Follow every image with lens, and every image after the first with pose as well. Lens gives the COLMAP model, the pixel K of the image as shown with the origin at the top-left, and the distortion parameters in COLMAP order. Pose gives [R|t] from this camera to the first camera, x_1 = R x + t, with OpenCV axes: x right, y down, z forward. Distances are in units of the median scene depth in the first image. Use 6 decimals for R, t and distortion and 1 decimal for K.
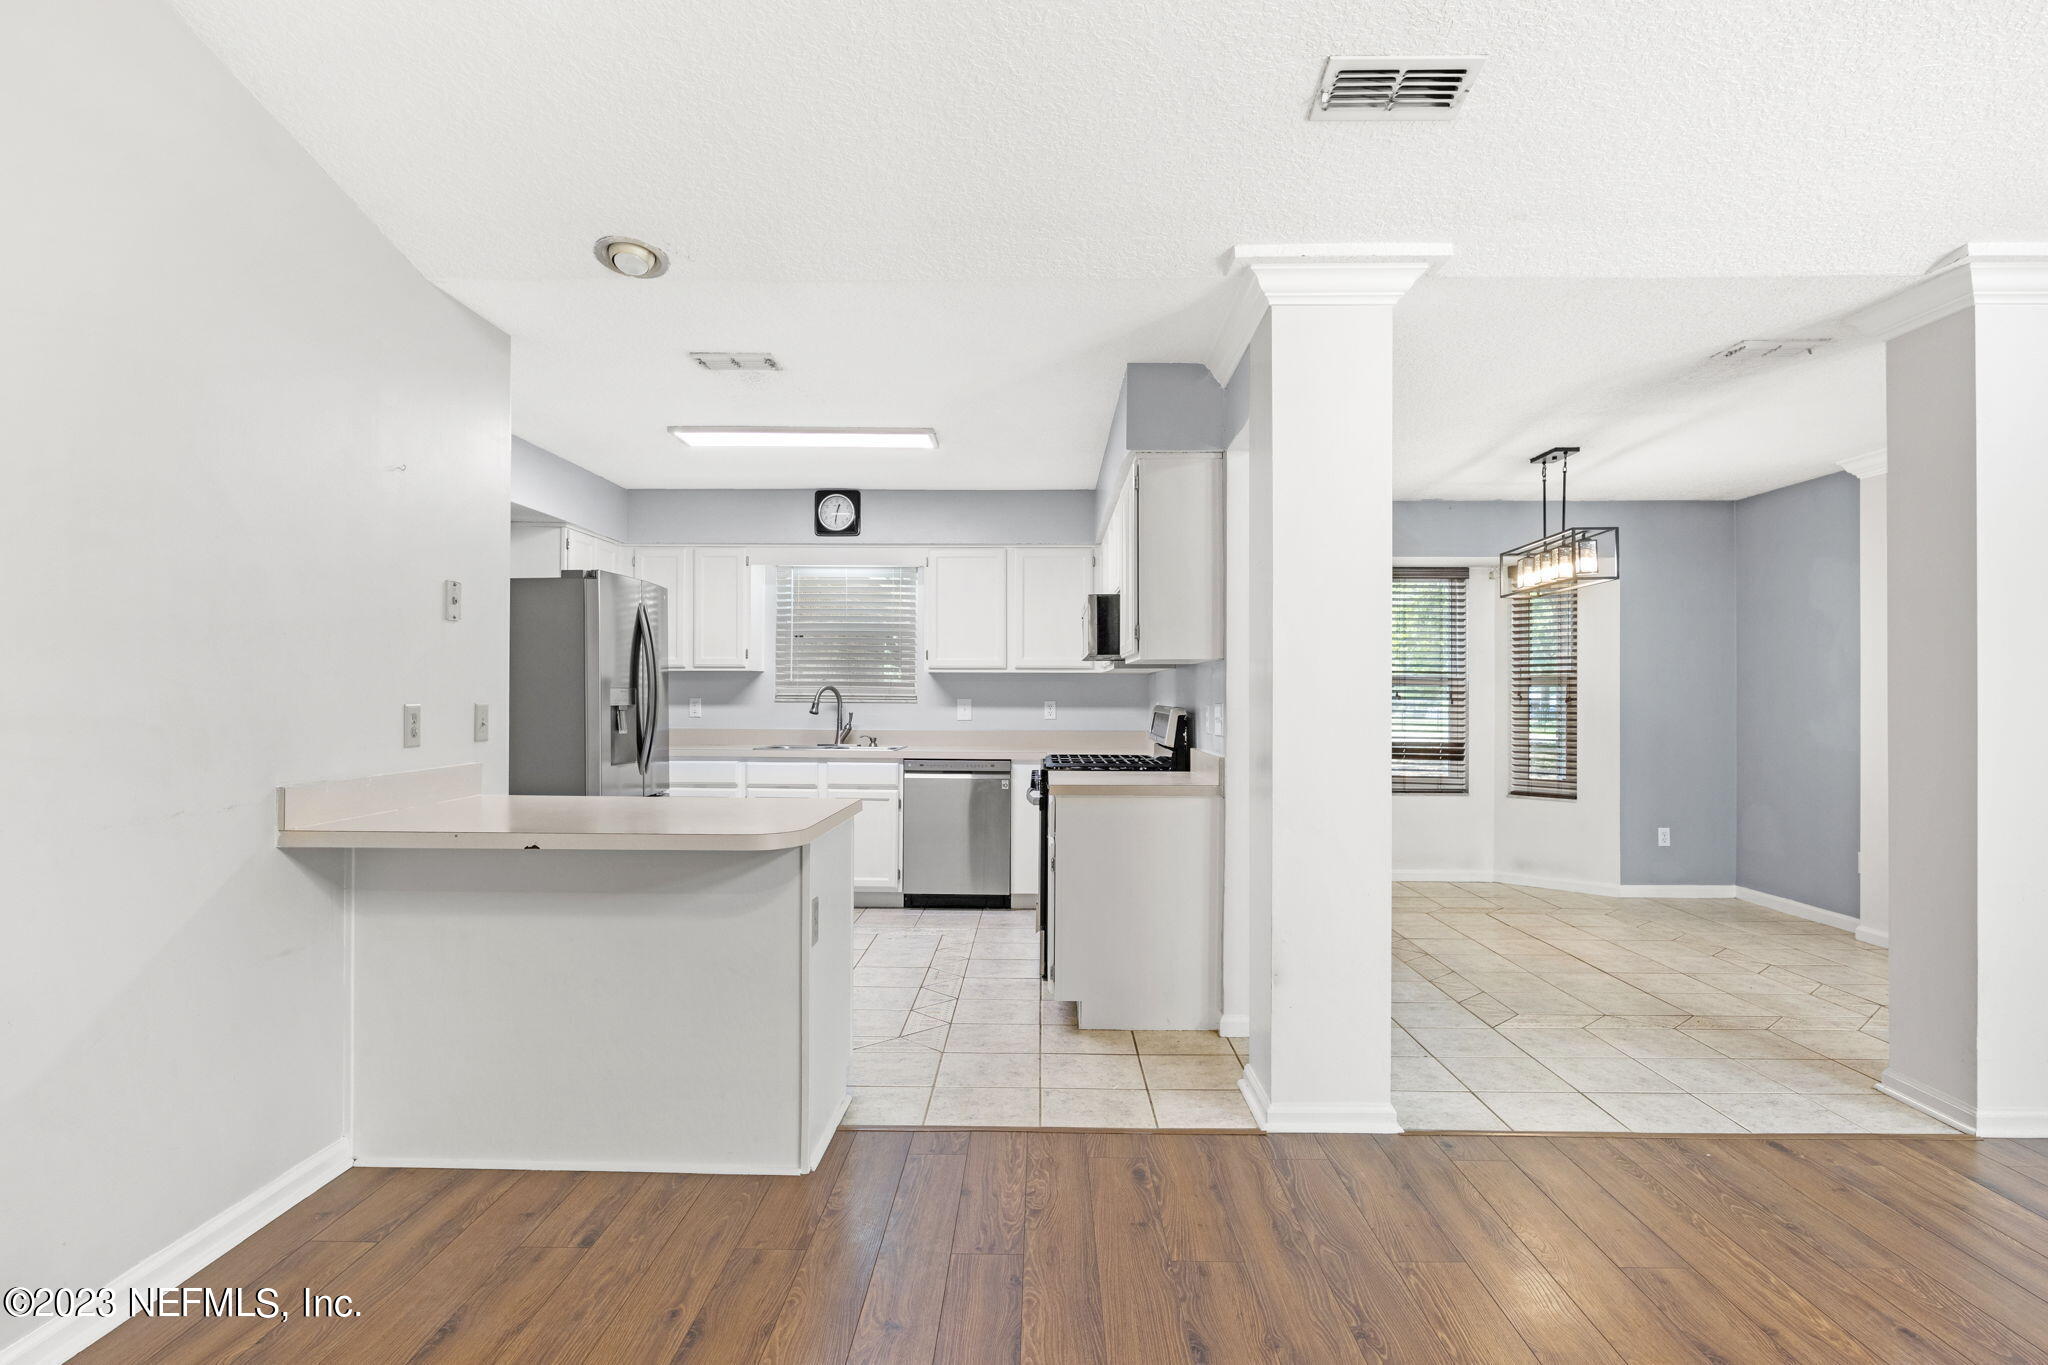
lens RADIAL K [[1108.6, 0, 1030.2], [0, 1108.6, 690.5], [0, 0, 1]] dist [-0.006422, 0.000562]
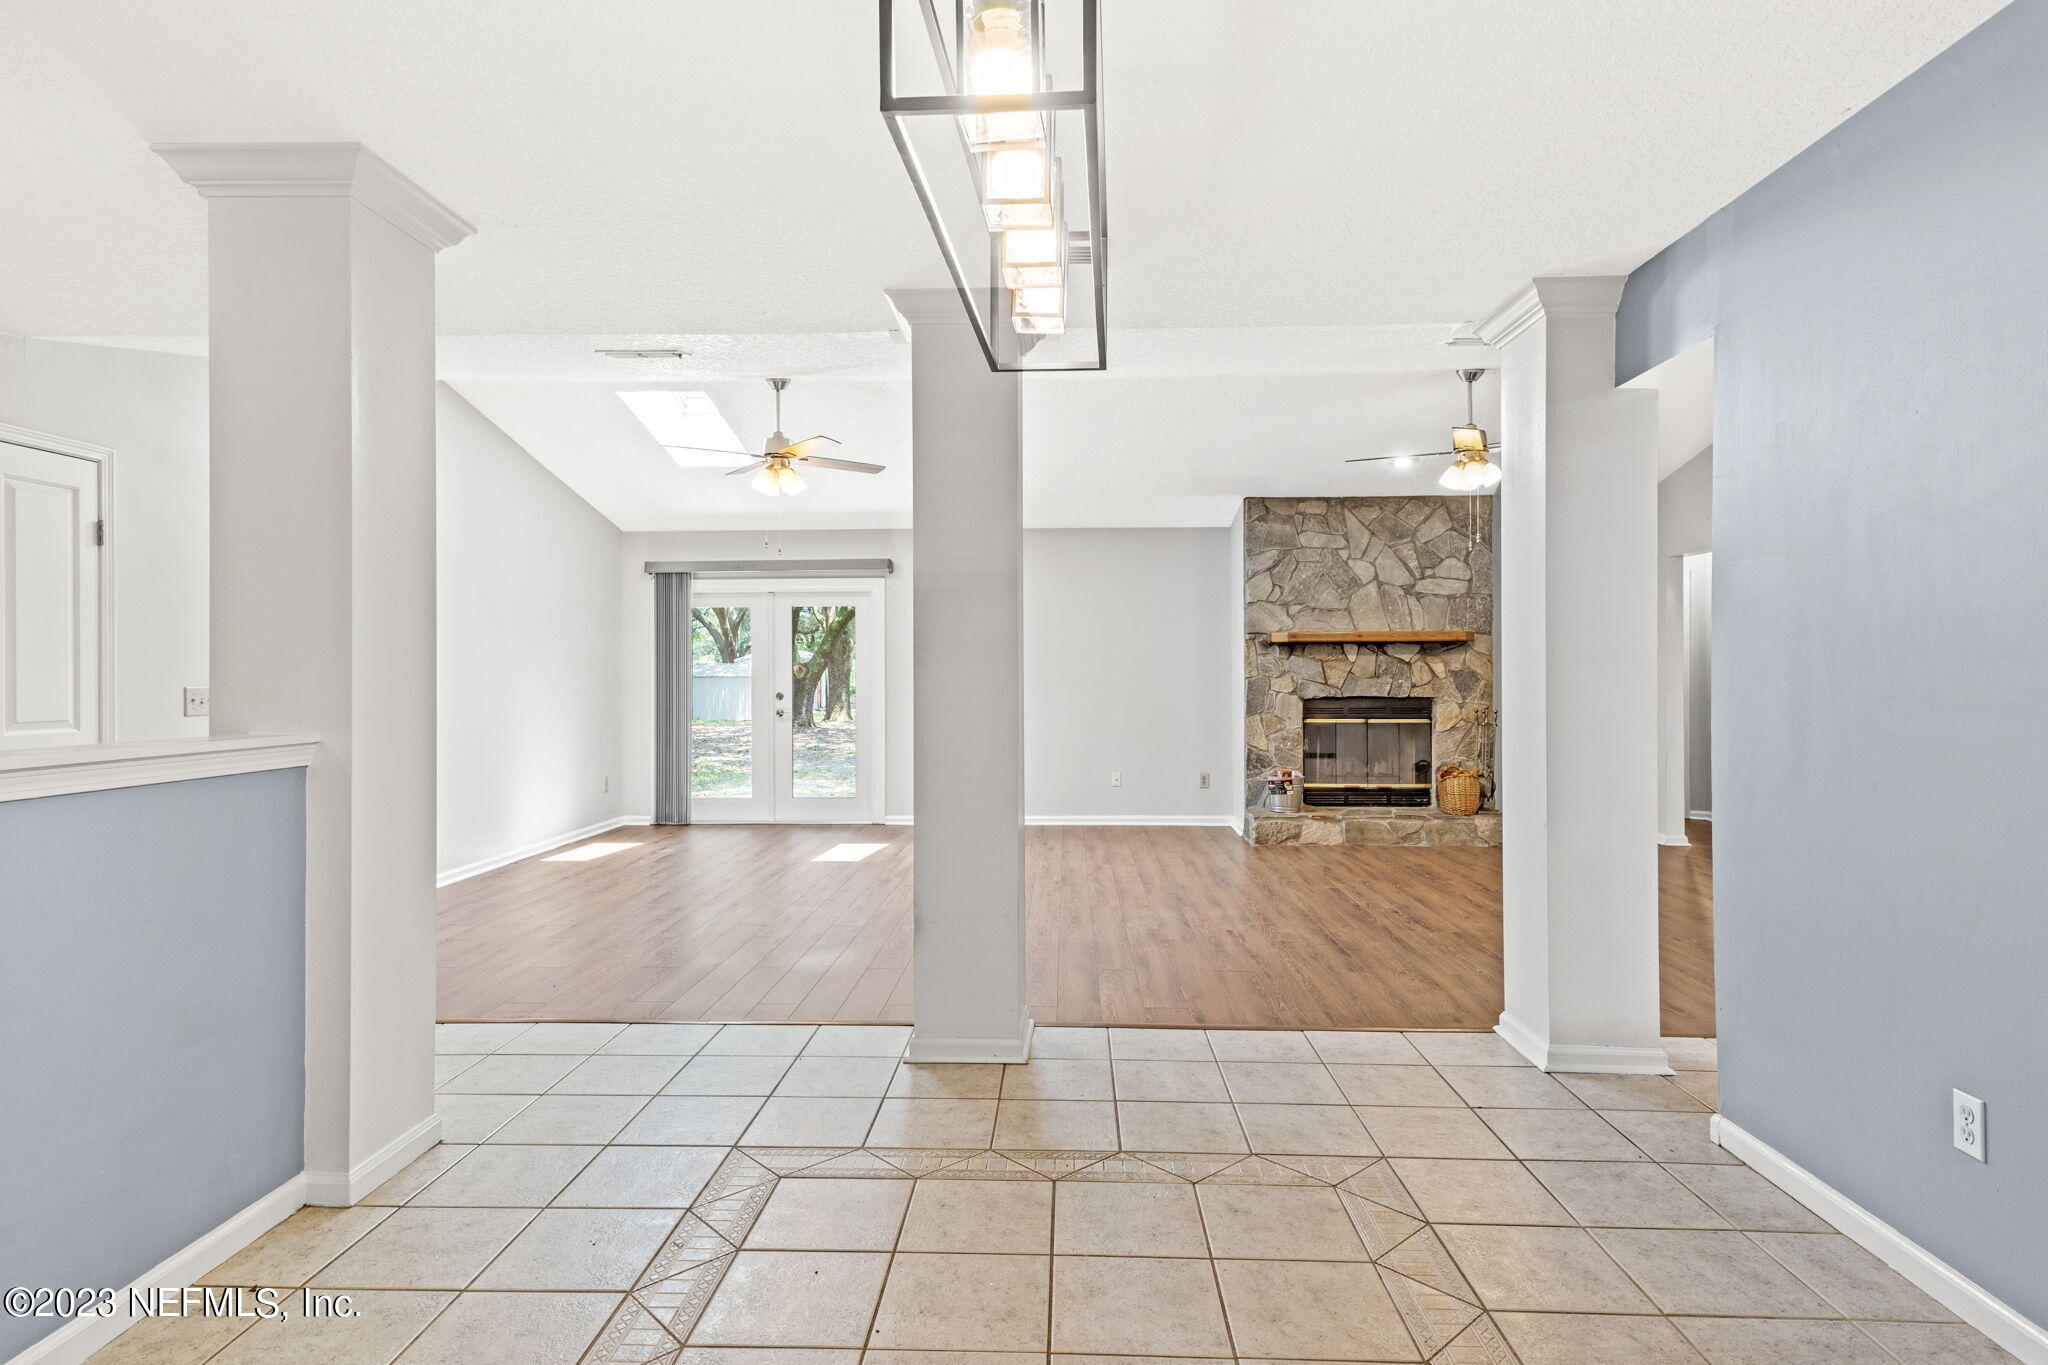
lens RADIAL K [[1108.6, 0, 1009.3], [0, 1108.6, 671.7], [0, 0, 1]] dist [-0.006422, 0.000562]
pose [[-0.999353, -0.002615, 0.035865, 0.467563], [-0.002824, 0.999979, -0.005785, 0.005023], [-0.035849, -0.005883, -0.999340, 1.266862]]
